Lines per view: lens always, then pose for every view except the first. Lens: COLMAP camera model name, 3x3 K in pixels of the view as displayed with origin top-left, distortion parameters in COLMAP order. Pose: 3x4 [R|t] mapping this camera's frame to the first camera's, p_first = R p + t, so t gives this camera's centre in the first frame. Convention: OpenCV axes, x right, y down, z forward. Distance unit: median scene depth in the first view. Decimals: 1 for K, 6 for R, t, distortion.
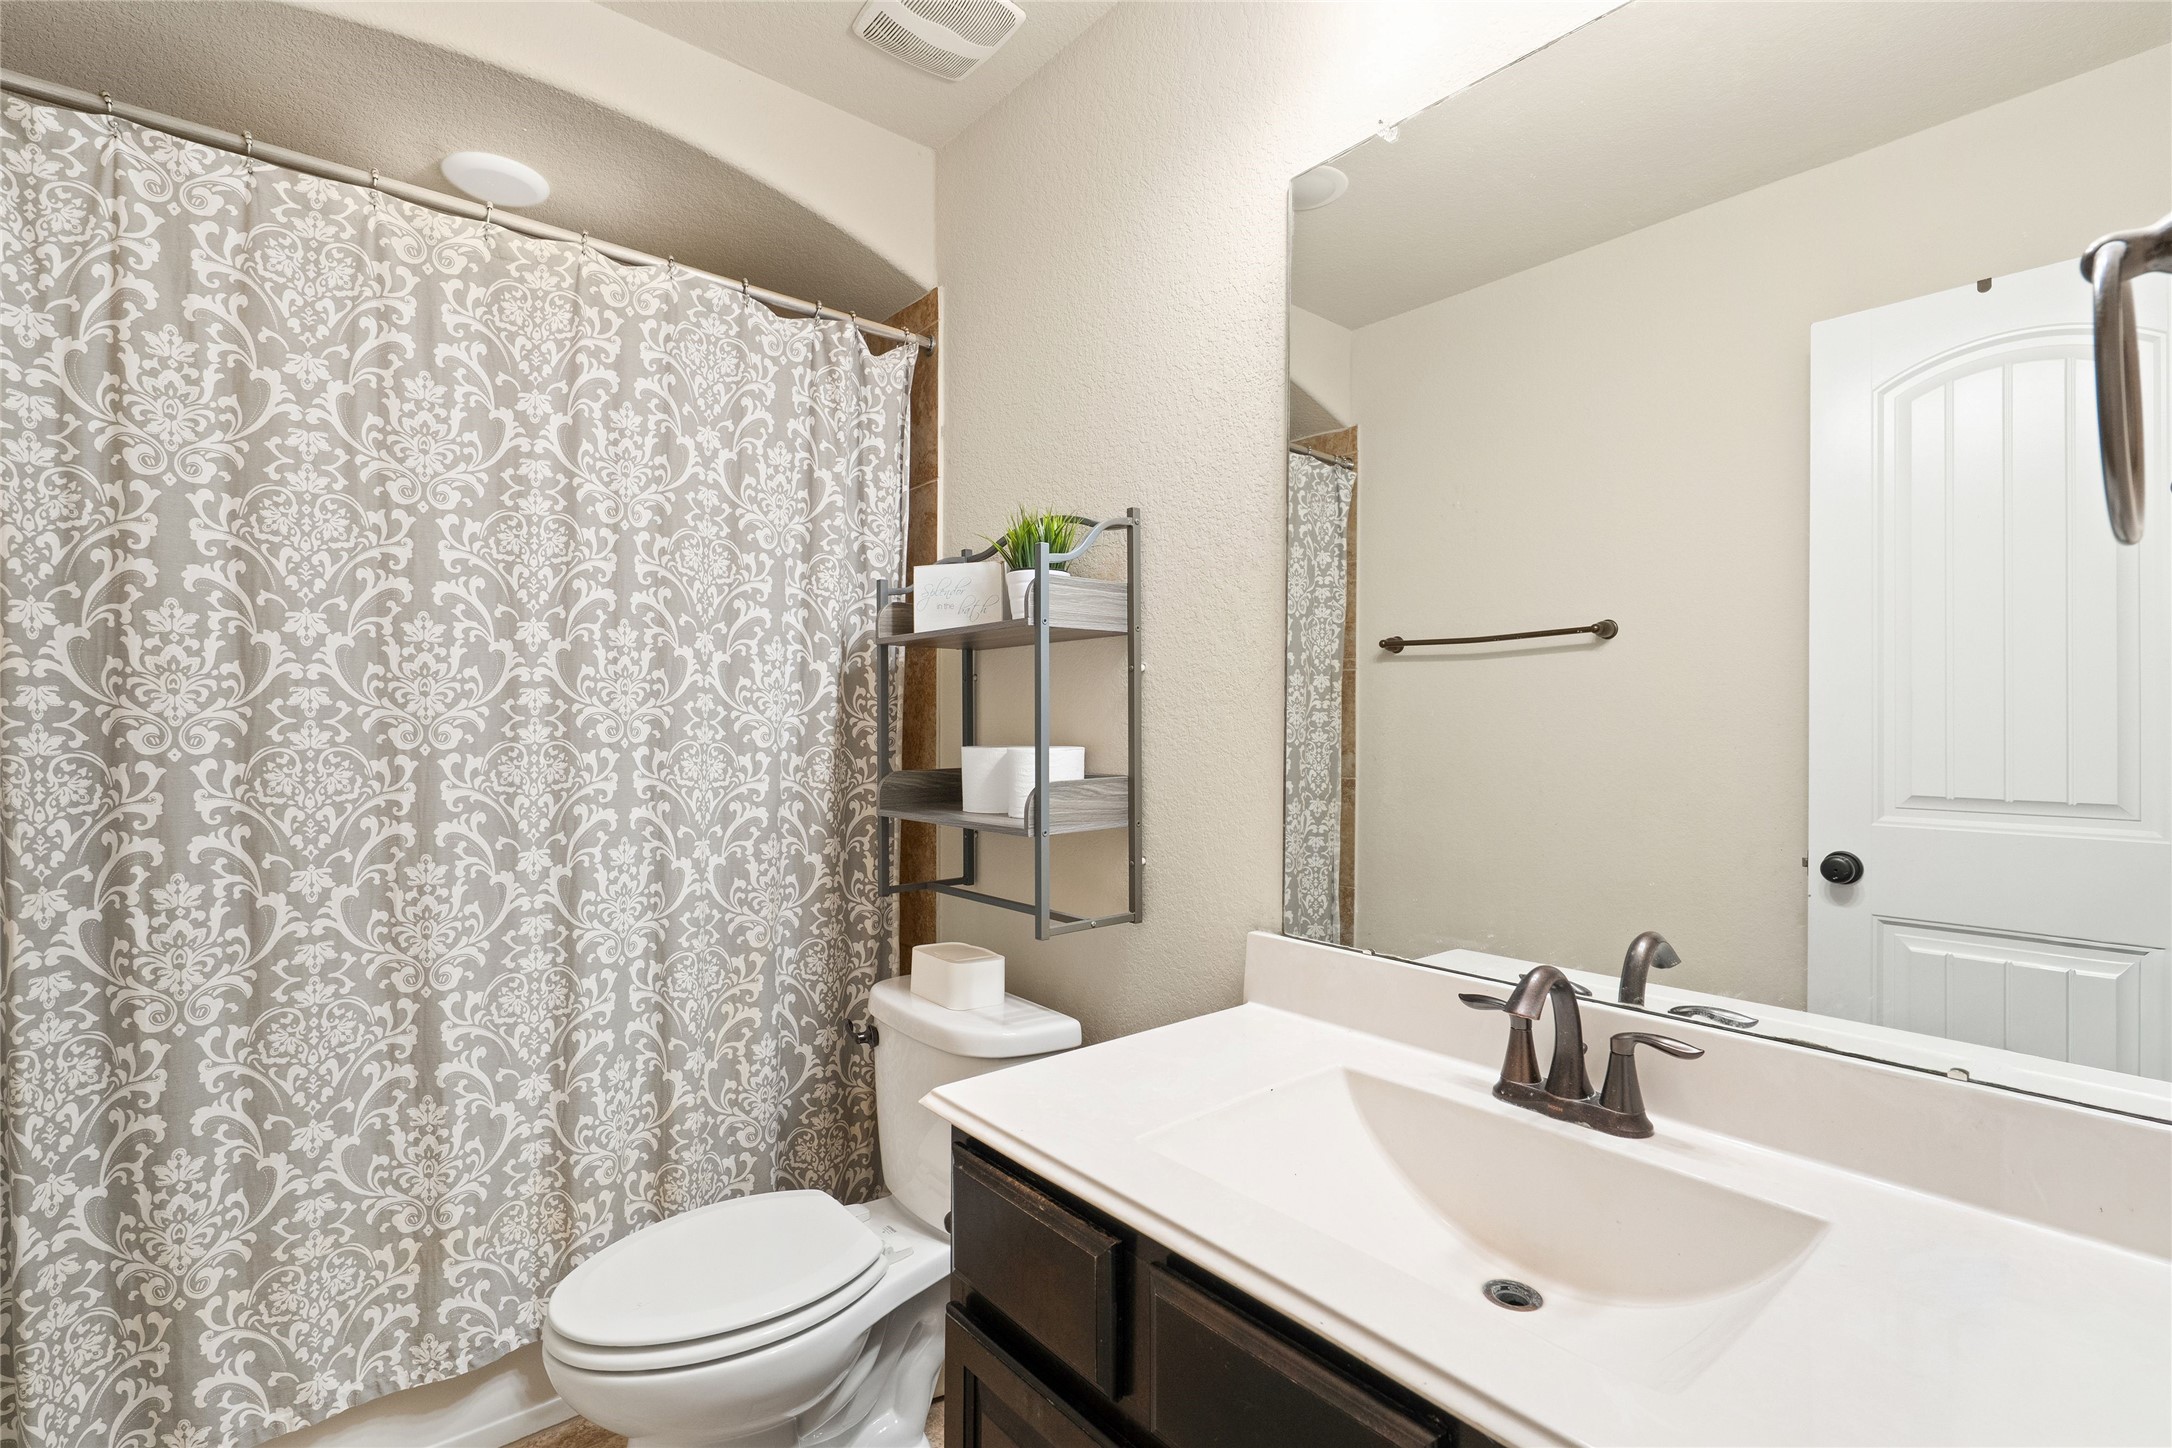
lens RADIAL K [[993.6, 0, 1084.1], [0, 993.6, 721.9], [0, 0, 1]] dist [-0.001016, 0.000031]
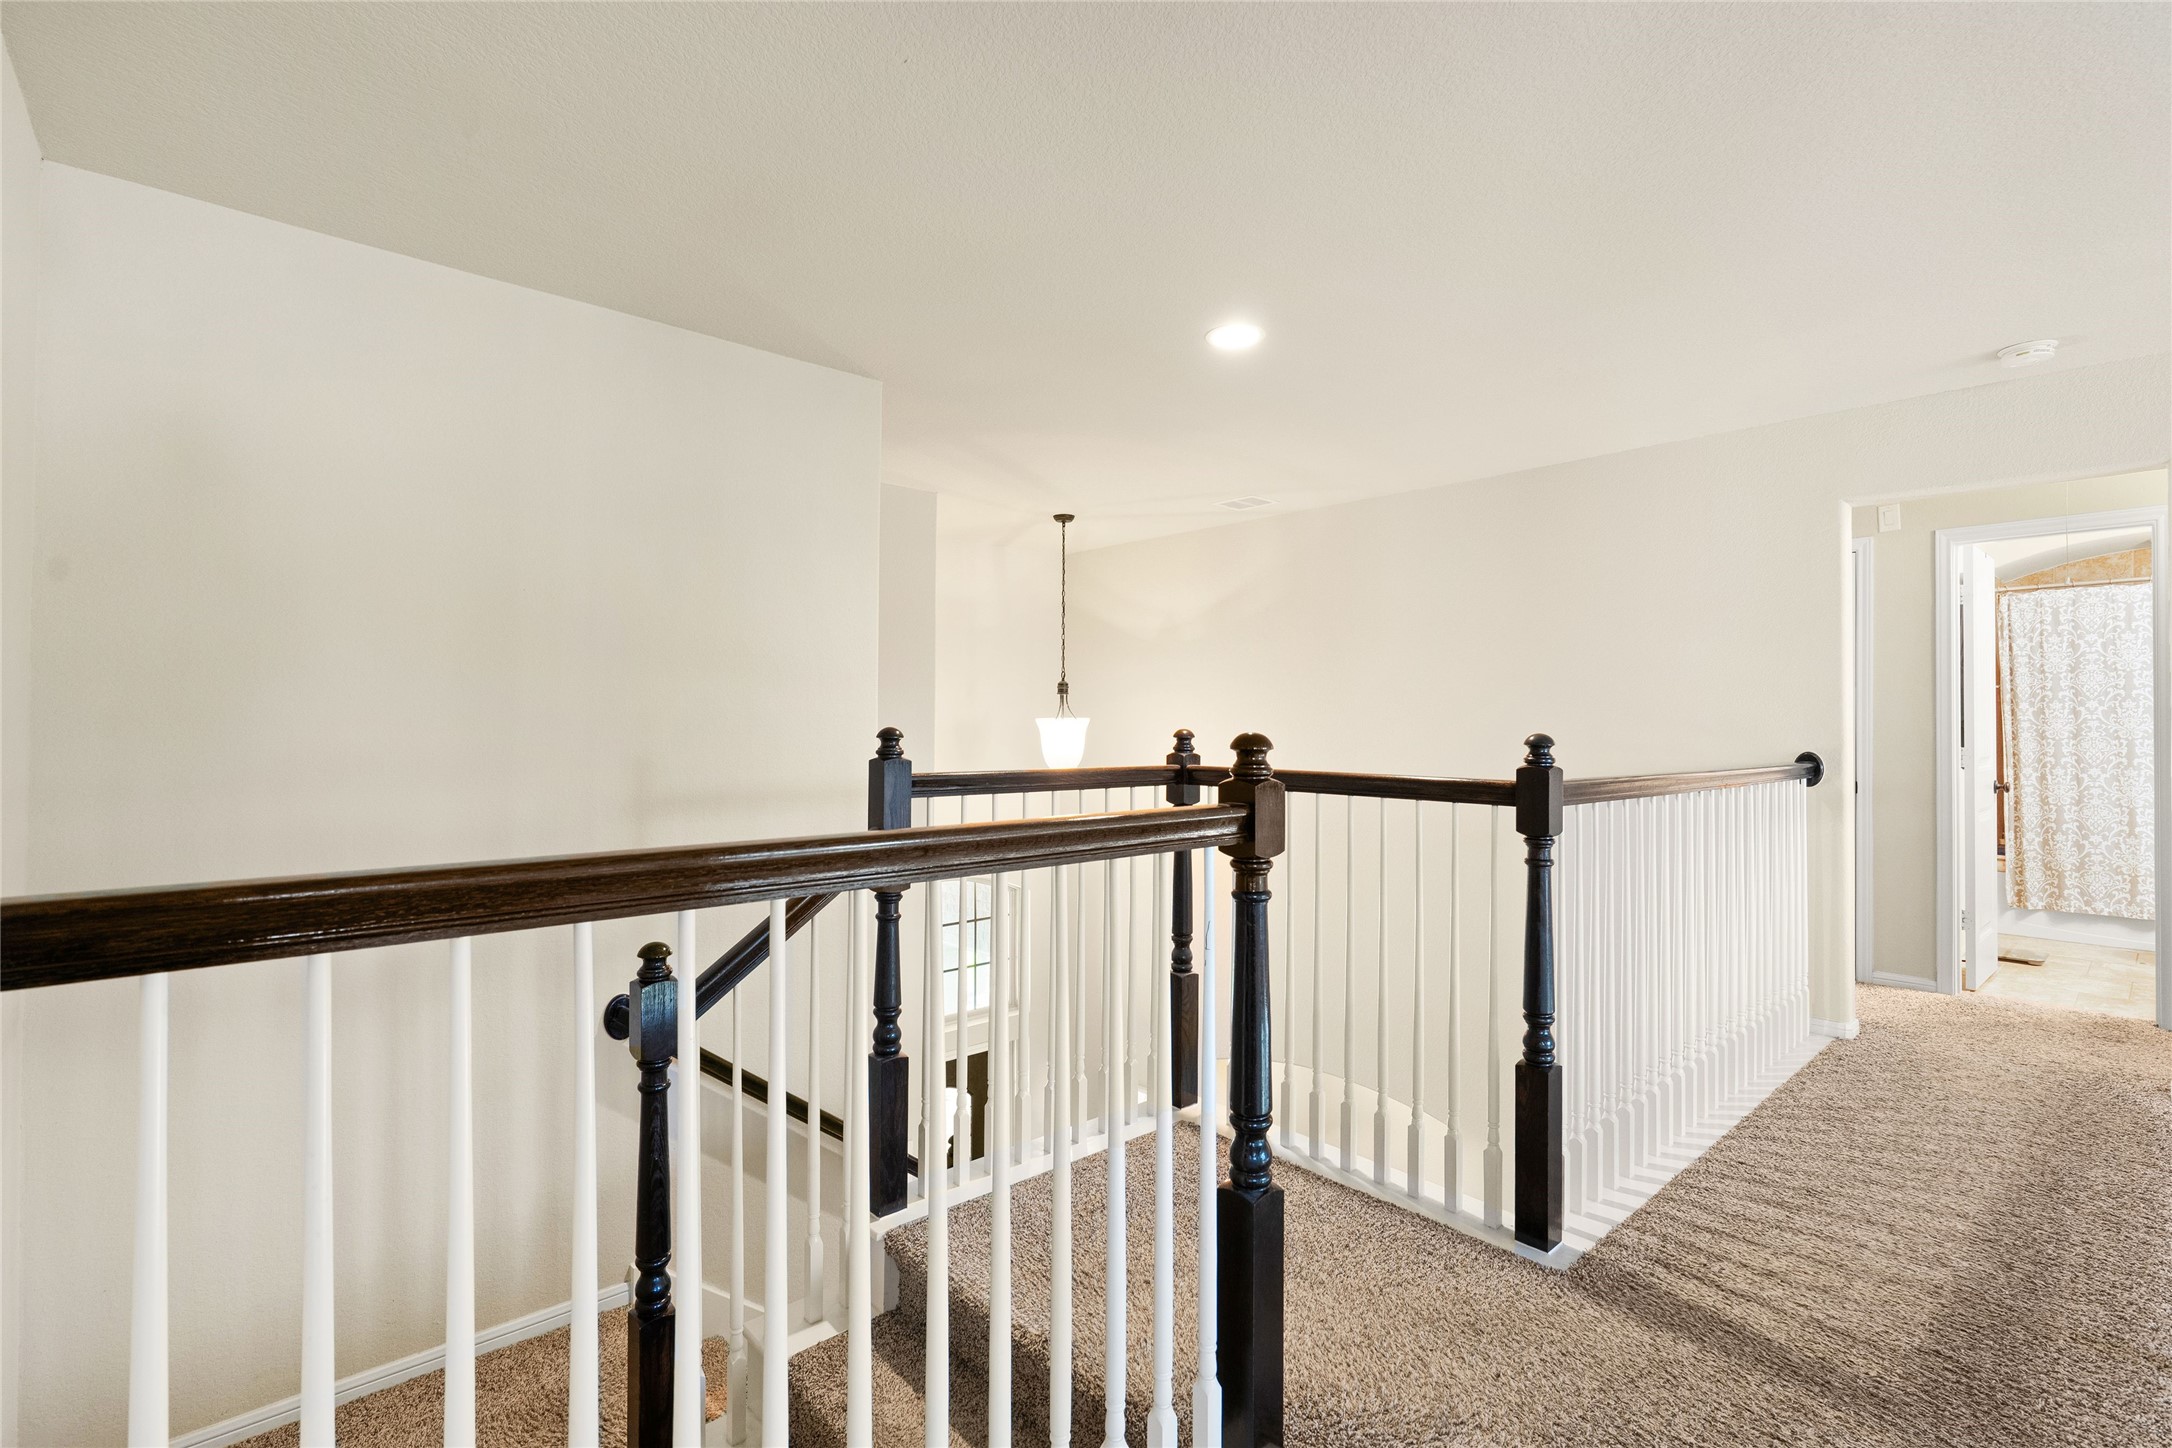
lens RADIAL K [[993.6, 0, 1084.1], [0, 993.6, 721.9], [0, 0, 1]] dist [-0.001016, 0.000031]
pose [[0.015092, -0.006064, -0.999868, 3.040224], [0.008527, 0.999946, -0.005936, -0.042698], [0.999850, -0.008437, 0.015143, -2.999628]]
